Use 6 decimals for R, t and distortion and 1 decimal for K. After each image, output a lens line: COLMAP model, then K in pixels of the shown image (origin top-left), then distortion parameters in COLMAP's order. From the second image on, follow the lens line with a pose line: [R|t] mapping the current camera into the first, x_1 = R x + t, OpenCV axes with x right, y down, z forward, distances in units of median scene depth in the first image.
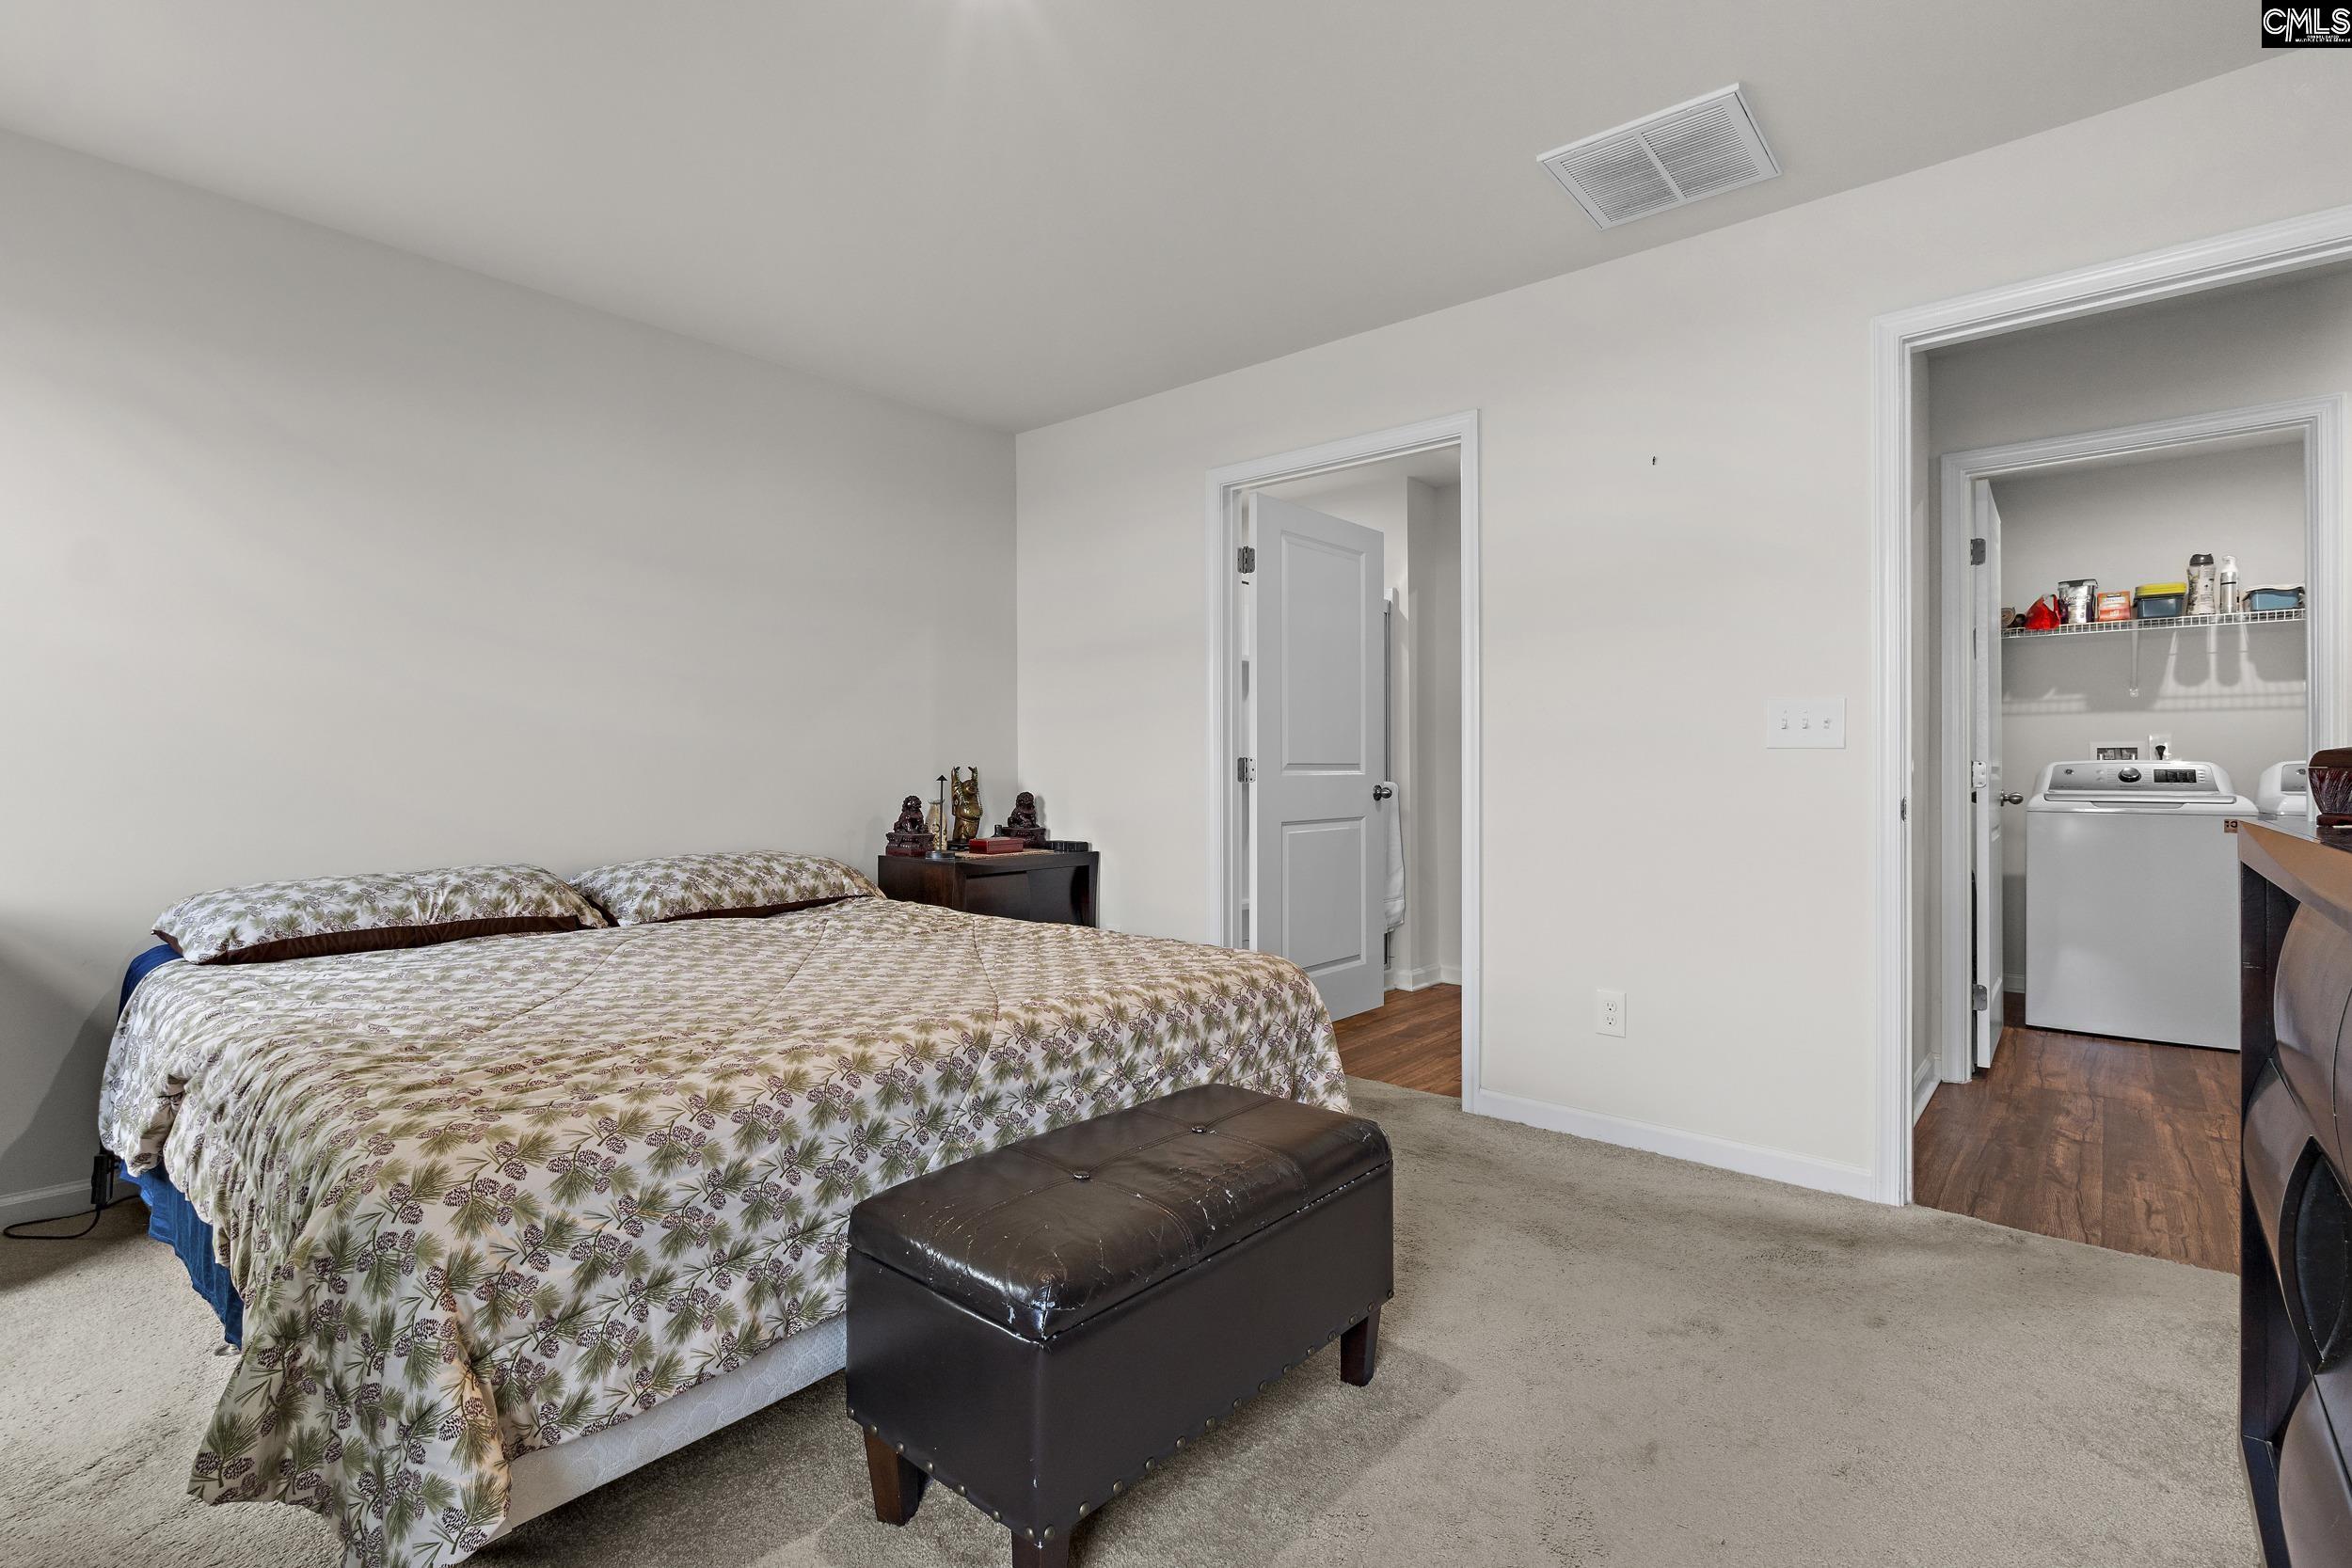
lens RADIAL K [[1086.0, 0, 1175.6], [0, 1086.0, 776.6], [0, 0, 1]] dist [-0.003126, -0.000472]
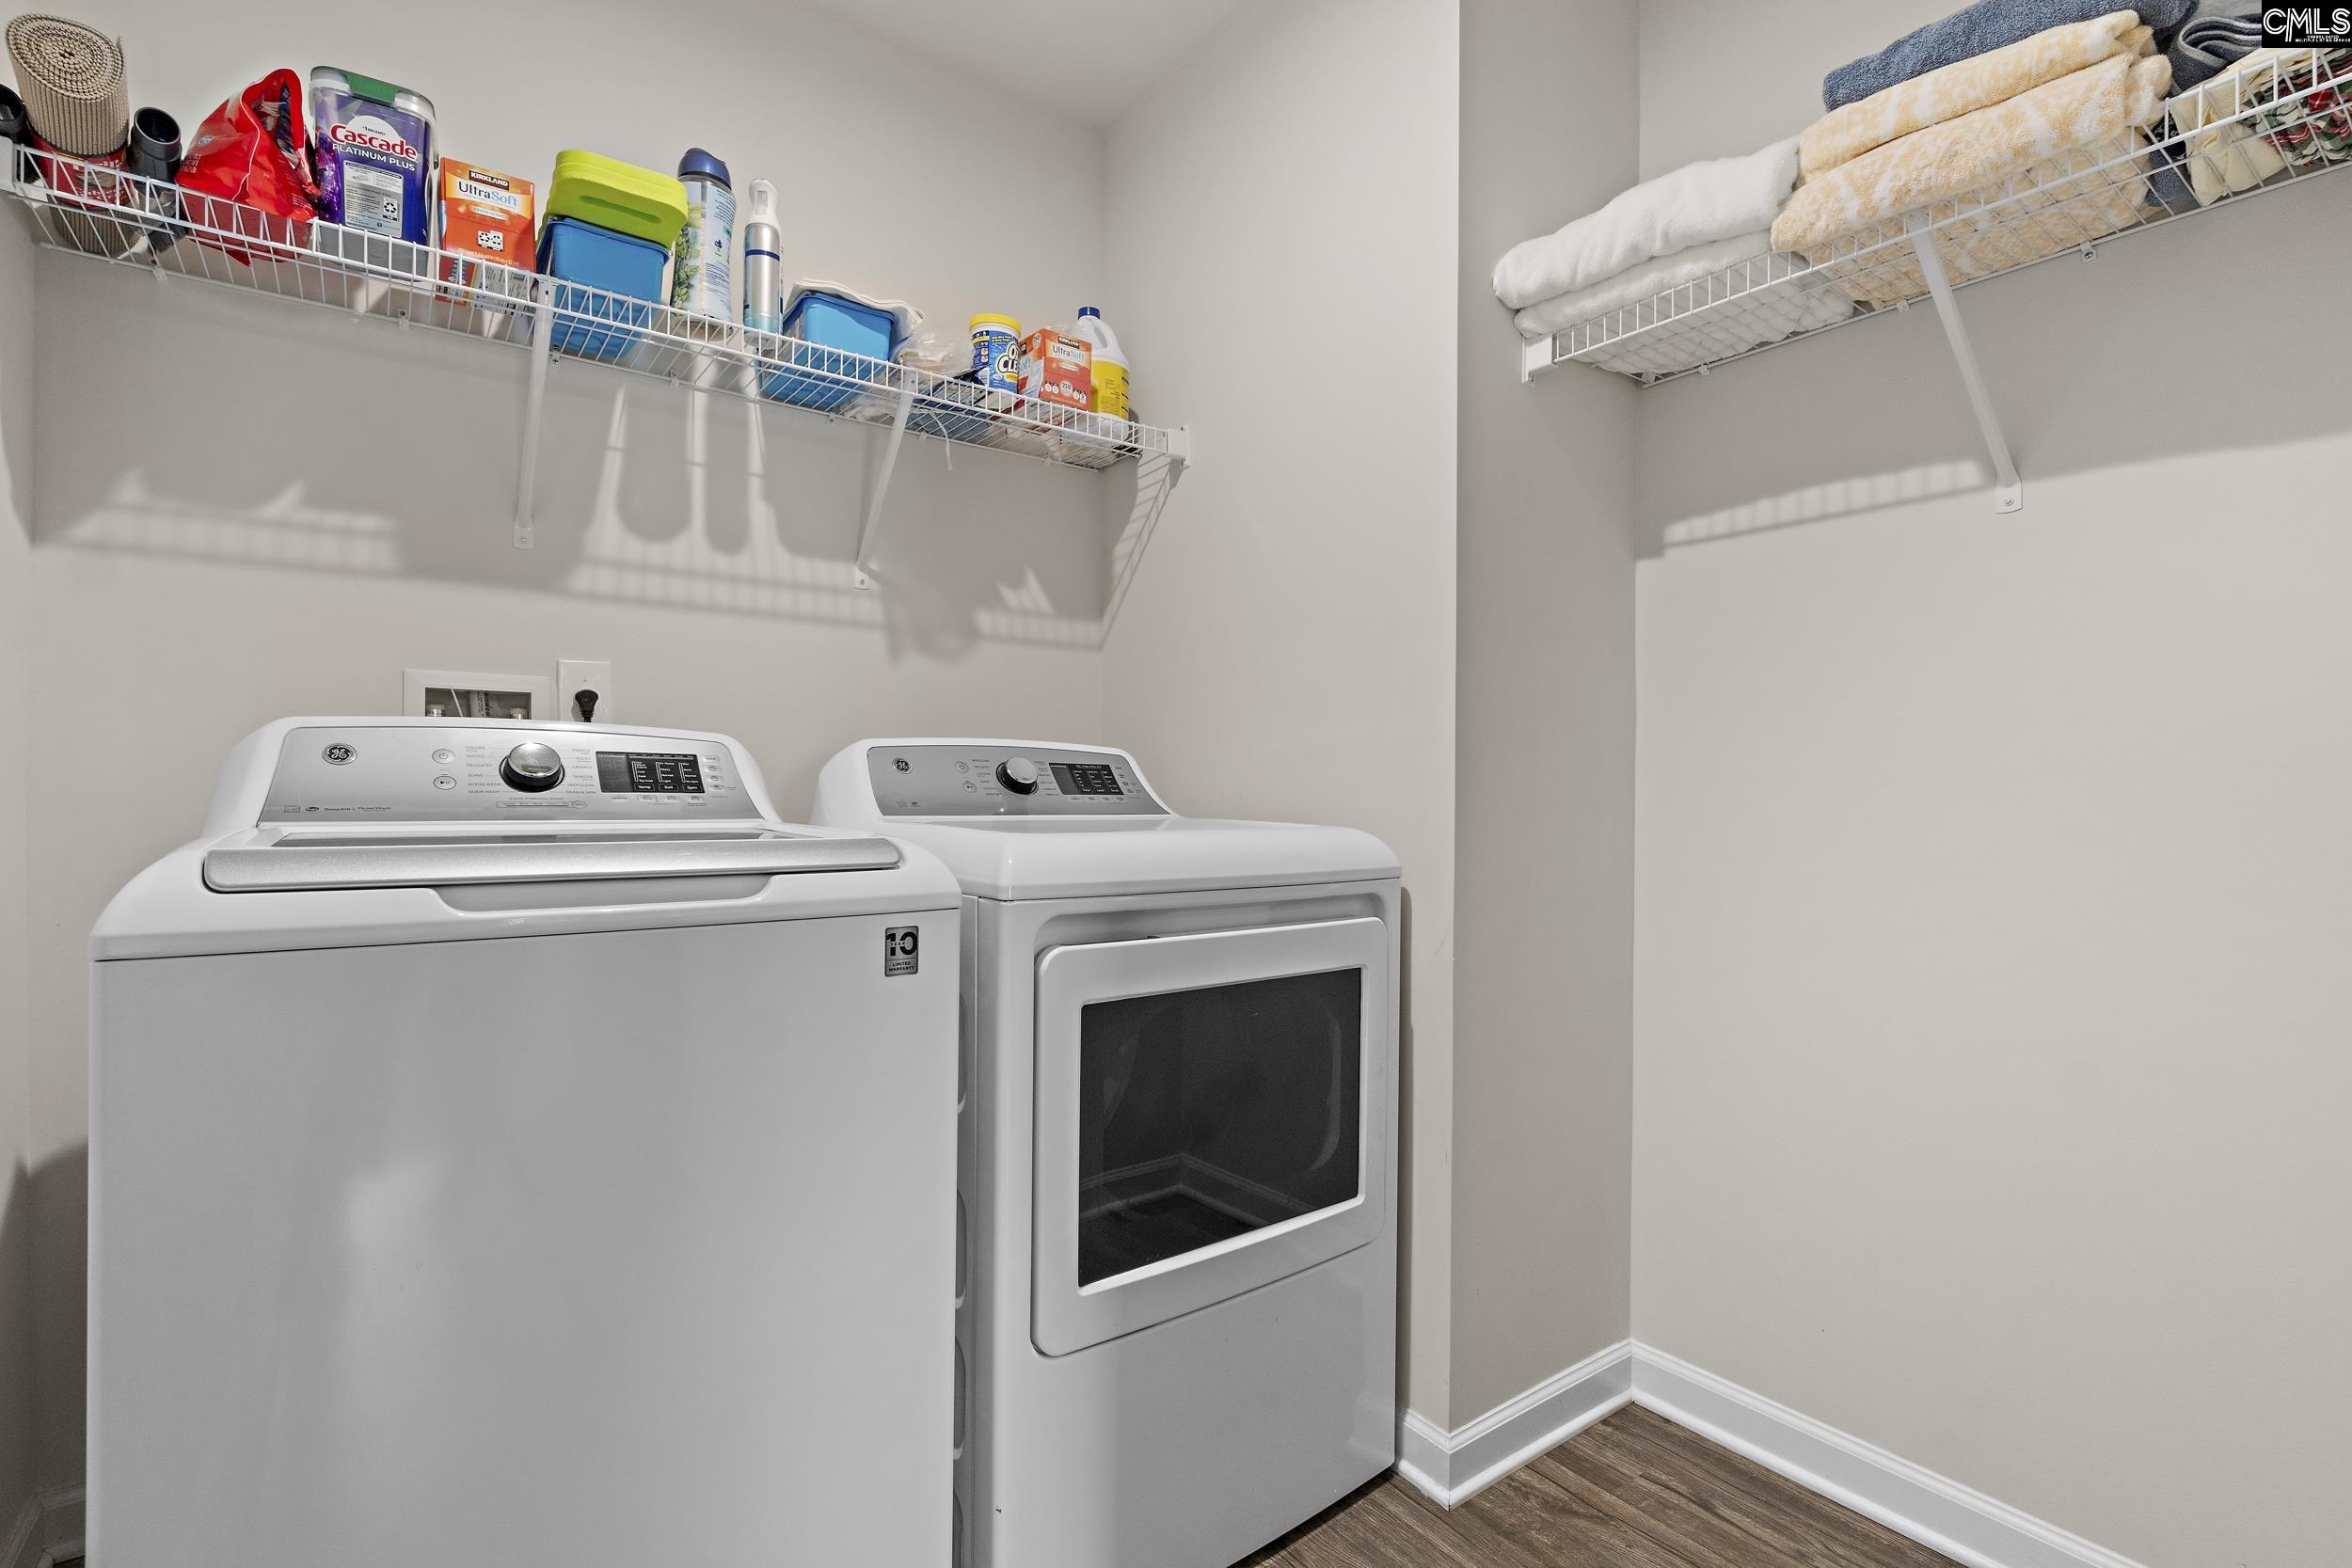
lens RADIAL K [[1086.0, 0, 1177.1], [0, 1086.0, 784.2], [0, 0, 1]] dist [-0.003126, -0.000472]
pose [[0.231241, 0.002783, 0.972893, 0.613845], [-0.001147, 0.999996, -0.002588, 0.003879], [-0.972896, -0.000518, 0.231243, 0.739098]]
